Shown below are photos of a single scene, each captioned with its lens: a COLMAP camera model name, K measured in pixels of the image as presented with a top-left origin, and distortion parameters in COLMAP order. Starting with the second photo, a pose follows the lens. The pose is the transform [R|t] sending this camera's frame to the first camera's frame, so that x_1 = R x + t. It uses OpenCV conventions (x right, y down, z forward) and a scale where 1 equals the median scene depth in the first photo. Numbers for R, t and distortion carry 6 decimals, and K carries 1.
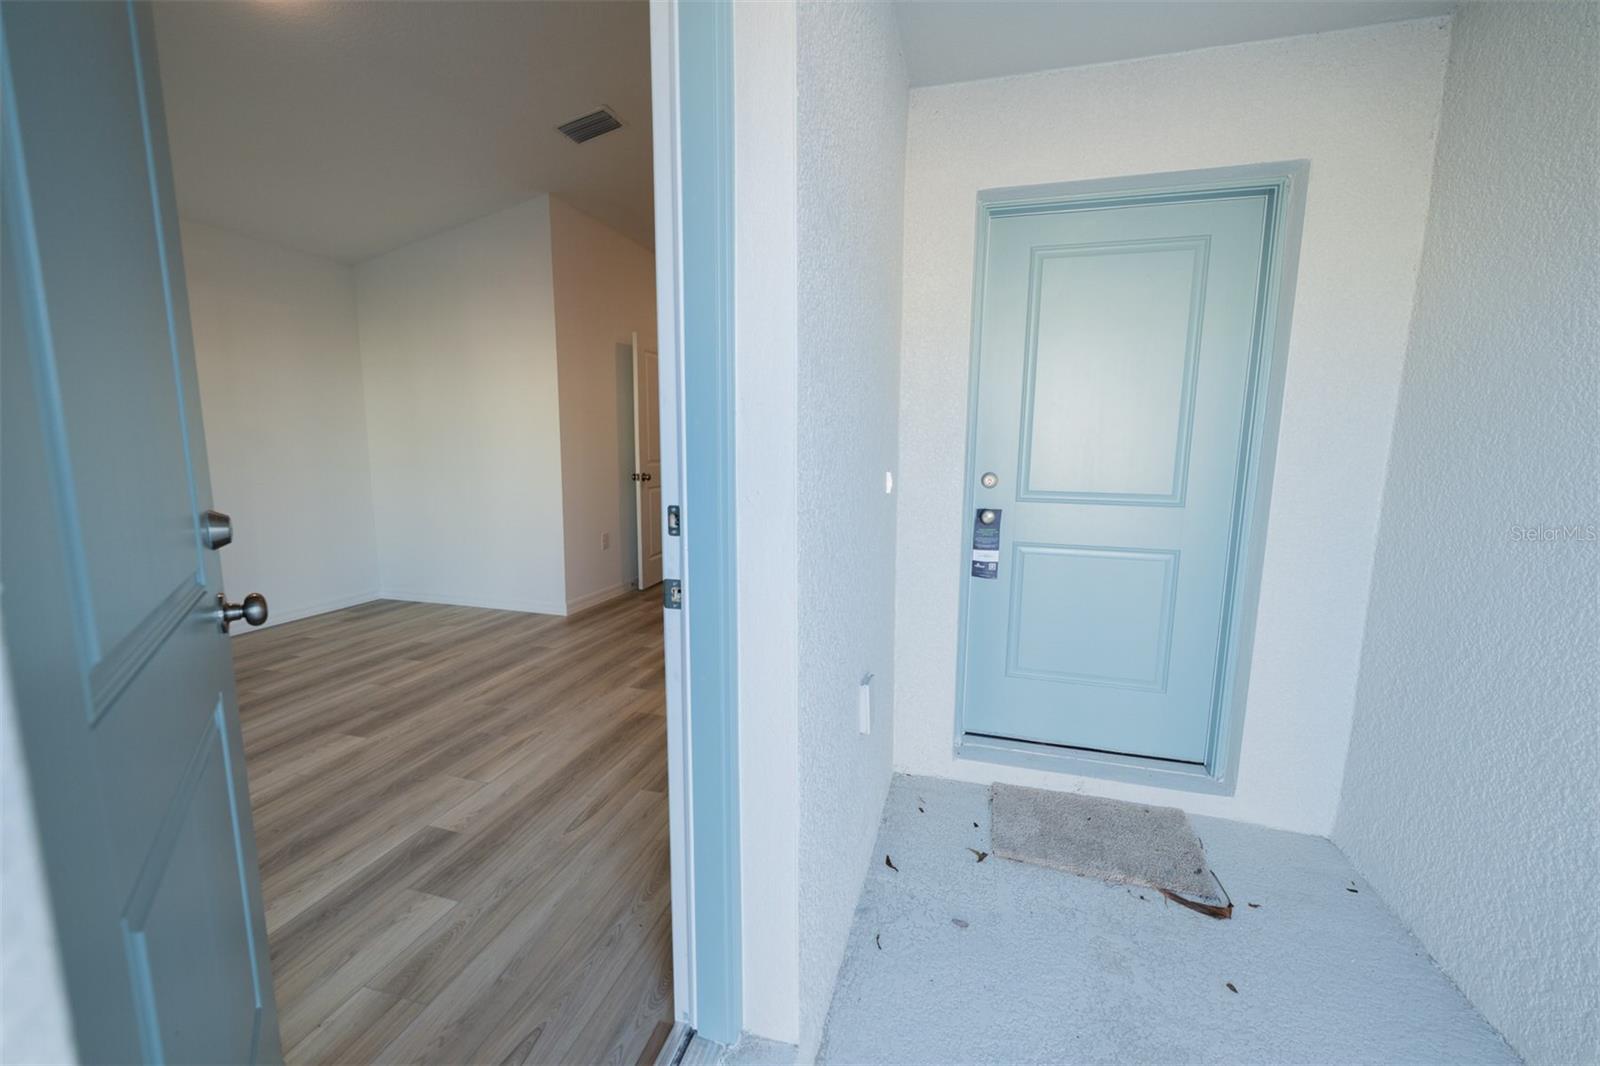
lens RADIAL K [[662.2, 0, 800.0], [0, 662.2, 533.0], [0, 0, 1]] dist [0.014915, -0.000013]
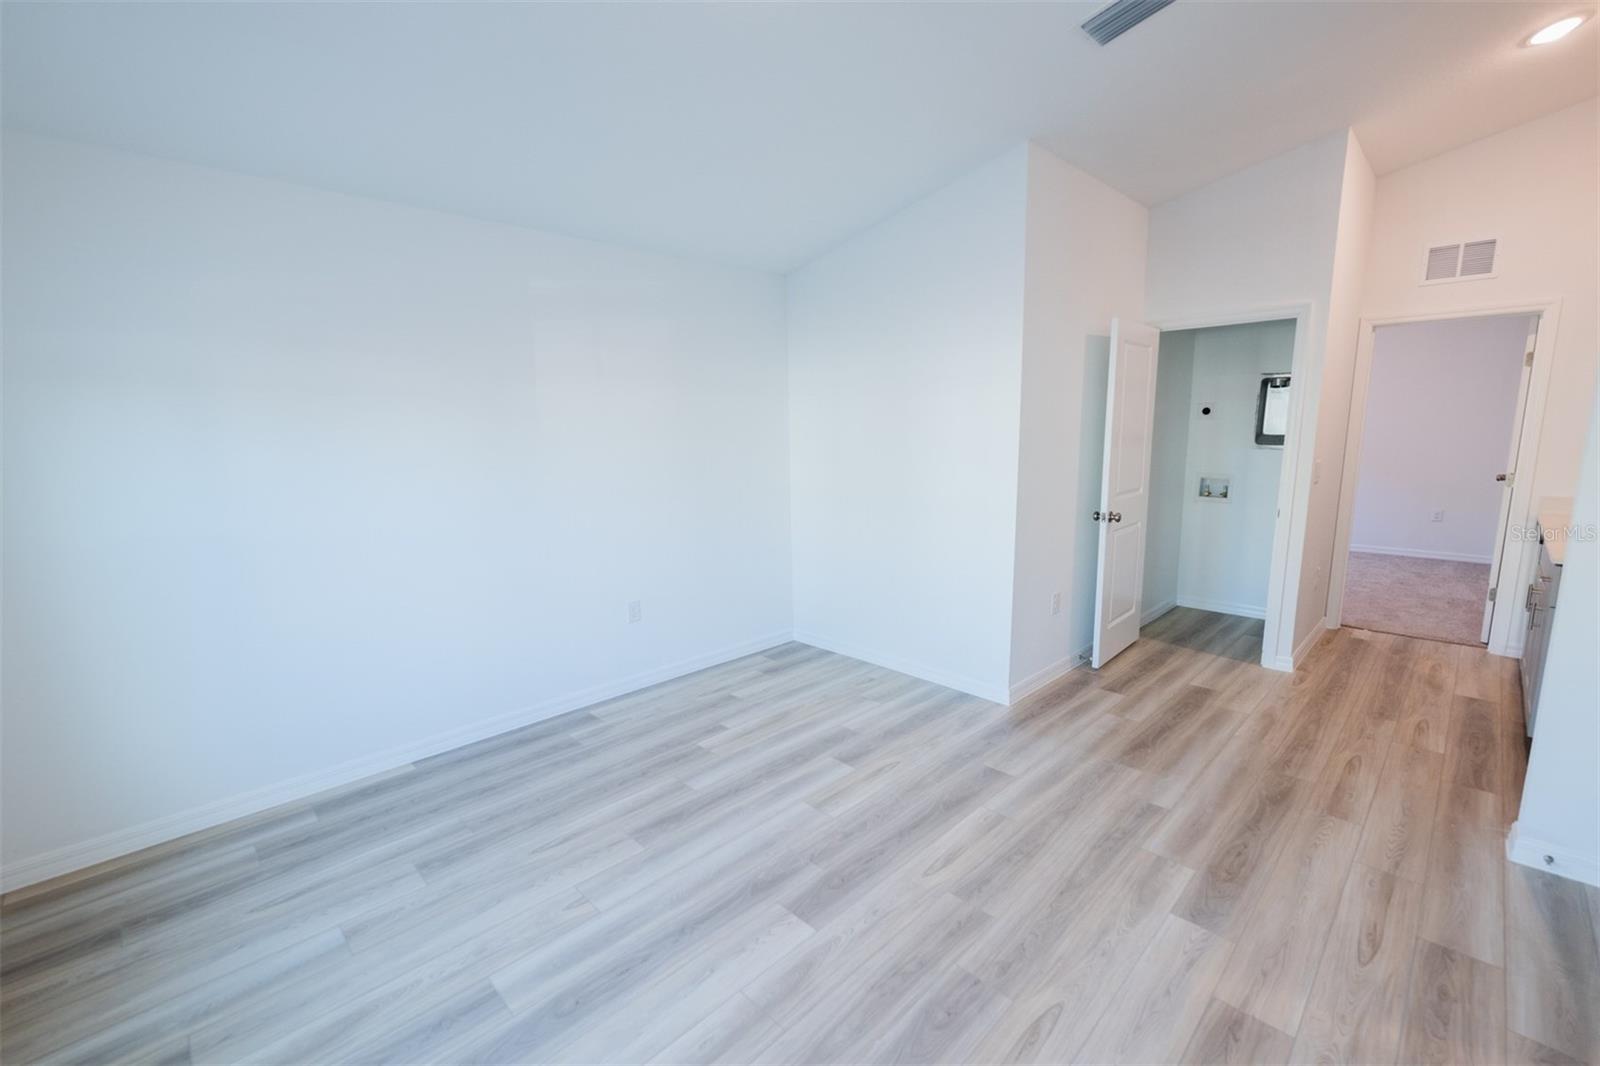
lens RADIAL K [[688.5, 0, 800.0], [0, 688.5, 533.0], [0, 0, 1]] dist [-0.002405, -0.000180]
pose [[0.873391, 0.052718, -0.484158, -0.241901], [-0.042896, 0.998588, 0.031350, -0.108857], [0.485127, -0.006612, 0.874419, 0.254102]]
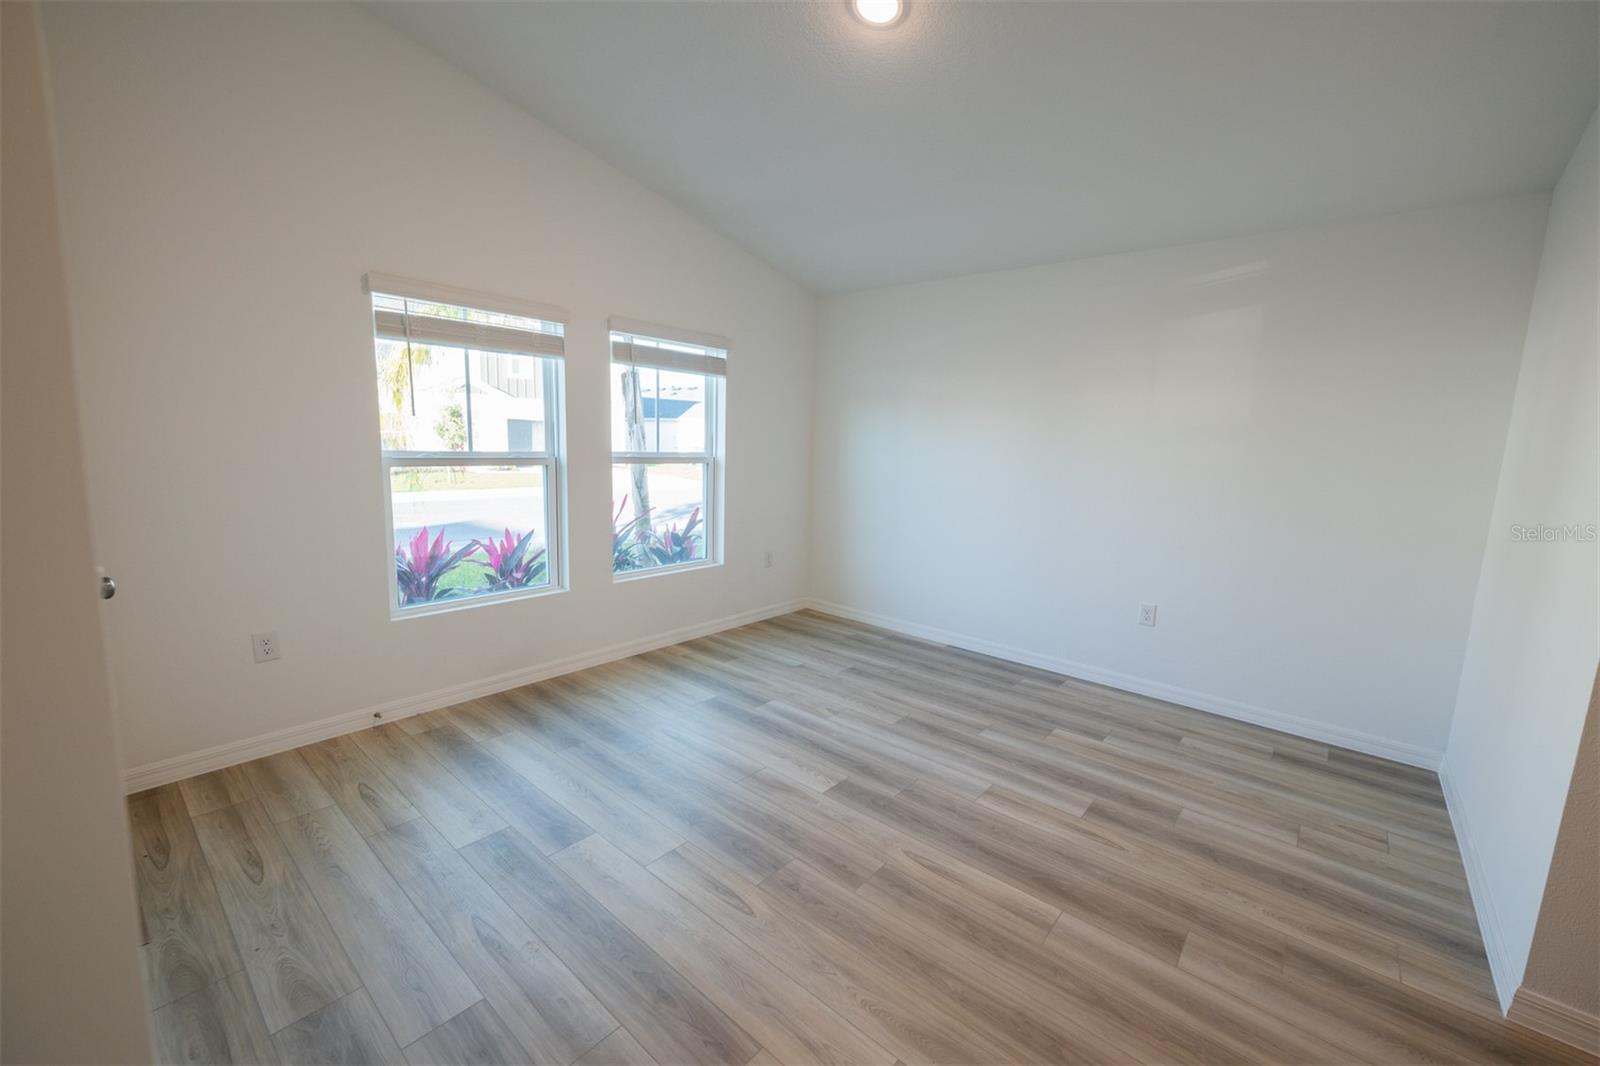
lens RADIAL K [[627.7, 0, 807.3], [0, 627.7, 534.6], [0, 0, 1]] dist [-0.001128, 0.000258]
pose [[-0.407069, 0.114741, -0.906162, 0.101634], [-0.165108, 0.966492, 0.196551, -0.168324], [0.898351, 0.229624, -0.374485, 0.918929]]
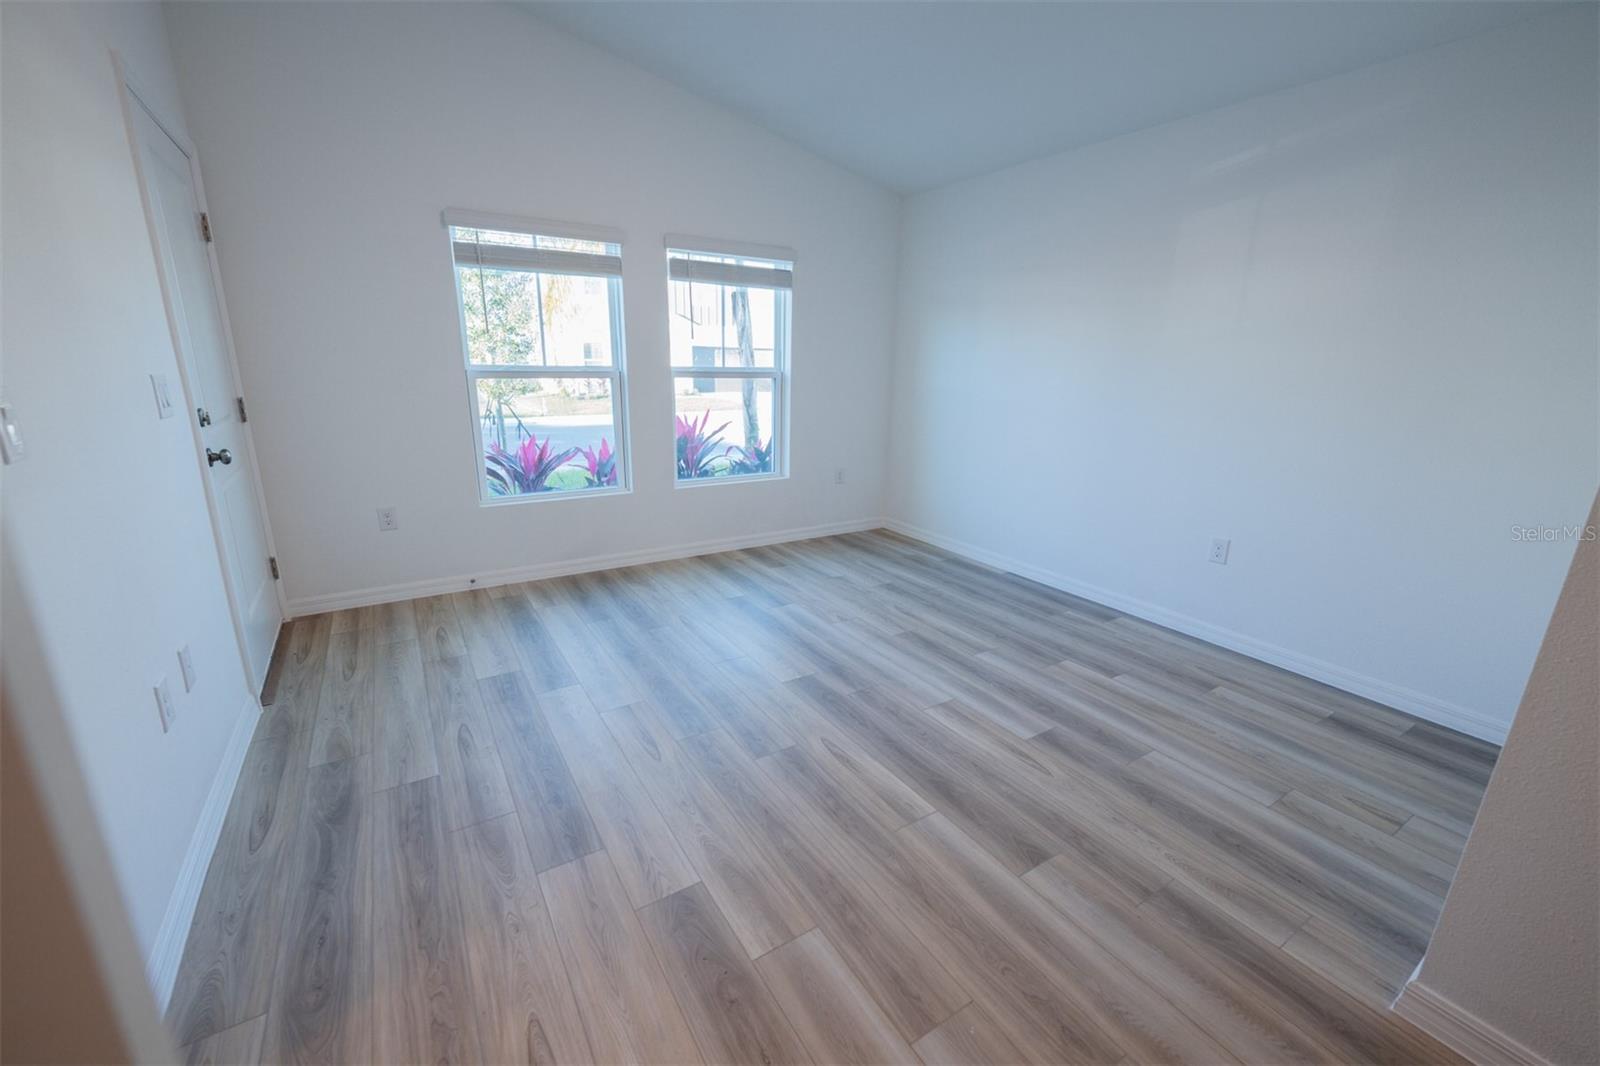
lens RADIAL K [[636.1, 0, 800.7], [0, 636.1, 534.7], [0, 0, 1]] dist [-0.000801, 0.000054]
pose [[-0.662148, 0.177955, -0.727937, 0.005468], [-0.129784, 0.929482, 0.345281, -0.184272], [0.738049, 0.323102, -0.592359, 1.139388]]
